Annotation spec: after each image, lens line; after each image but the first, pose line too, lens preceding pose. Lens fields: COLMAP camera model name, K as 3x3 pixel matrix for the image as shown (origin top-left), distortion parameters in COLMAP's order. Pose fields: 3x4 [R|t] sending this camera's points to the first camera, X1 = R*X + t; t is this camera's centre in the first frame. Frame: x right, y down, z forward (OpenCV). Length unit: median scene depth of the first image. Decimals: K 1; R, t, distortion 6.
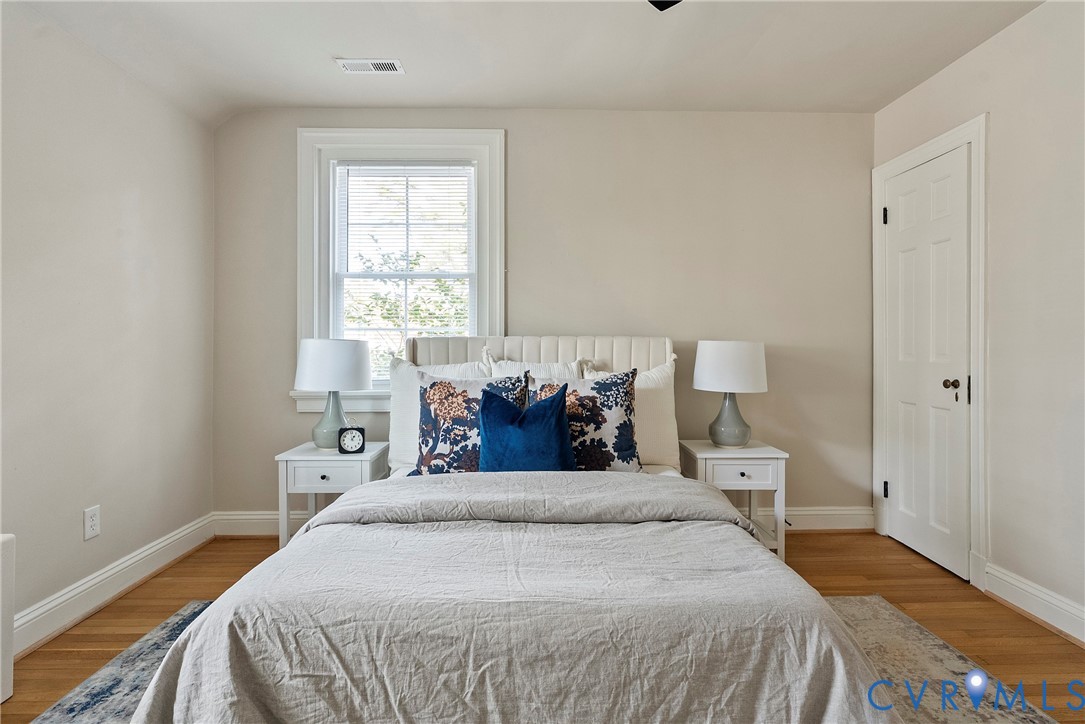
lens RADIAL K [[555.6, 0, 543.8], [0, 555.6, 344.8], [0, 0, 1]] dist [-0.001298, 0.000192]
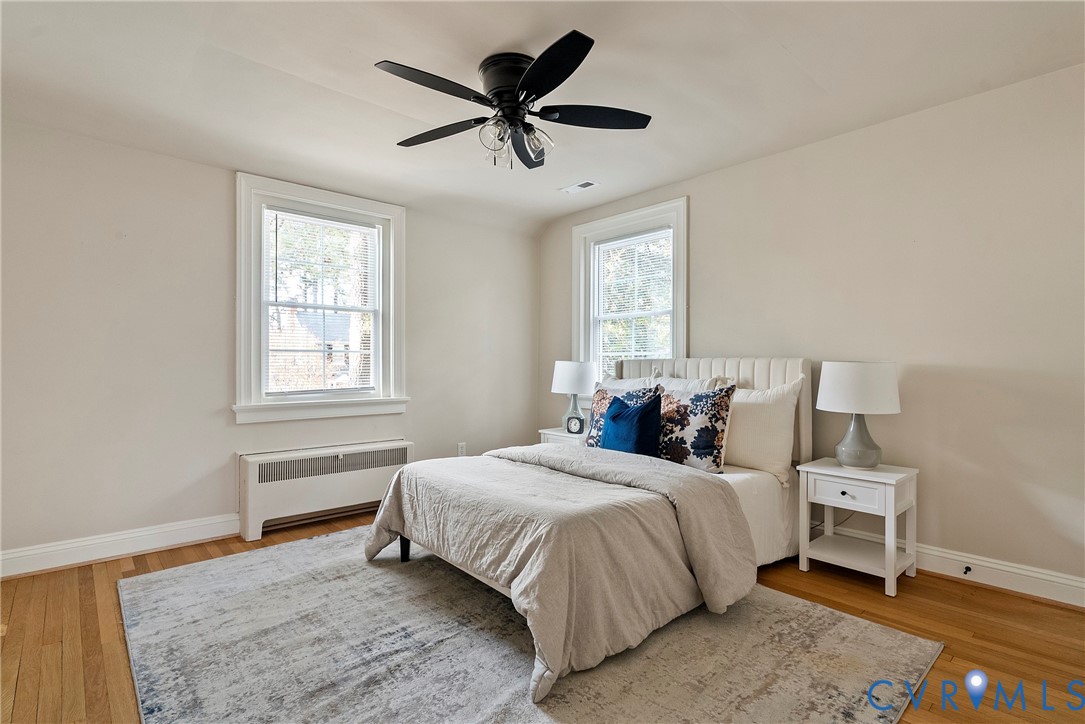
lens RADIAL K [[532.2, 0, 542.5], [0, 532.2, 362.0], [0, 0, 1]] dist [-0.000426, 0.000121]
pose [[0.646314, -0.002448, -0.763068, 0.825152], [-0.001196, 0.999990, -0.004221, -0.001179], [0.763071, 0.003641, 0.646305, -0.051677]]
